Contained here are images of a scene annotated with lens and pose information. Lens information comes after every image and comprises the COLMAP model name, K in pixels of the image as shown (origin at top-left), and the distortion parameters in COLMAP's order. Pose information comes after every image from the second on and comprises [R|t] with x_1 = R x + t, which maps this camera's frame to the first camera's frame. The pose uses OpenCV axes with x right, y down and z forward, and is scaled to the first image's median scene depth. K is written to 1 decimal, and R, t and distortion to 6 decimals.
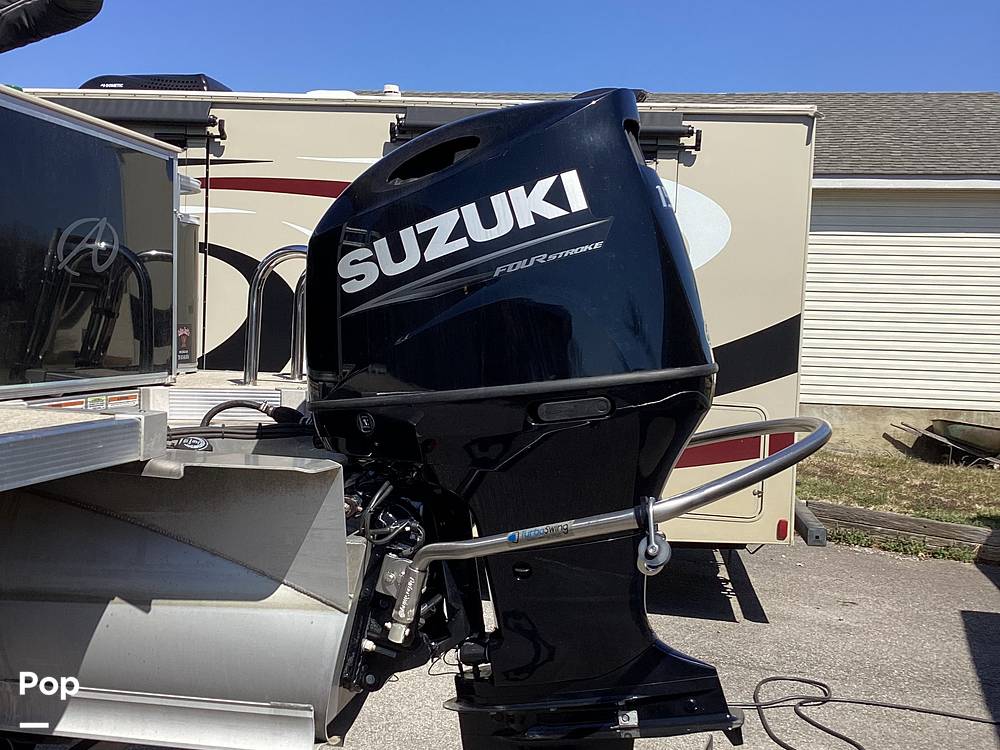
lens RADIAL K [[1177.8, 0, 500.0], [0, 1177.8, 375.0], [0, 0, 1]] dist [0.144256, -0.379847]
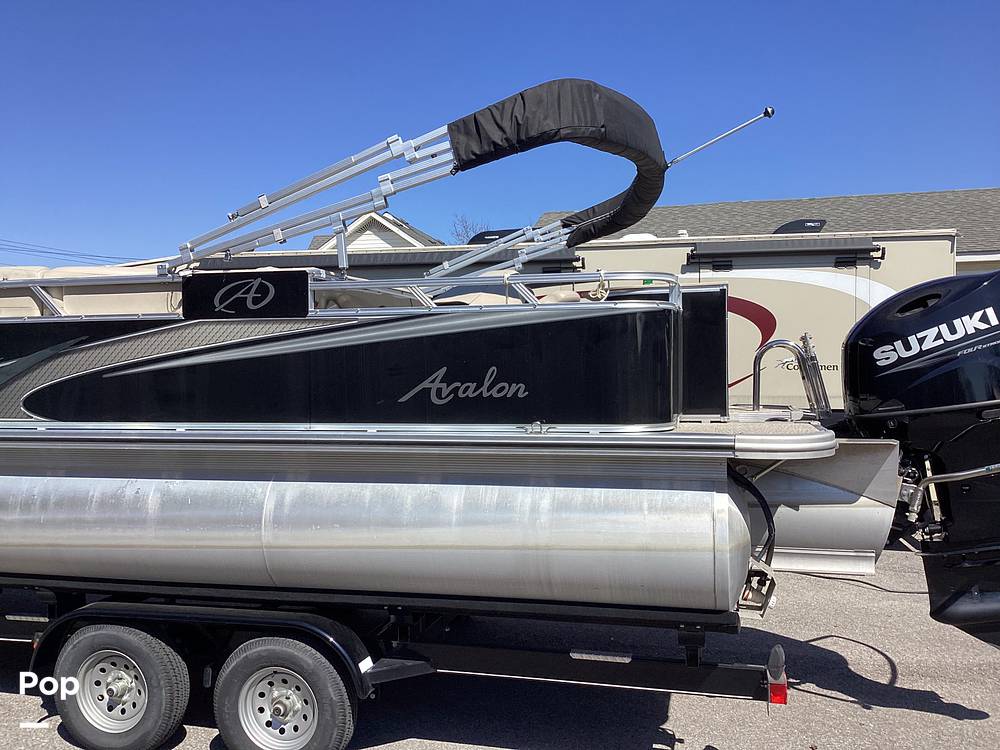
lens RADIAL K [[904.6, 0, 503.1], [0, 904.6, 376.9], [0, 0, 1]] dist [0.111253, -0.213047]
pose [[0.996439, -0.046183, -0.070544, -0.729615], [0.043979, 0.998504, -0.032484, -0.023624], [0.071938, 0.029266, 0.996980, -0.791491]]
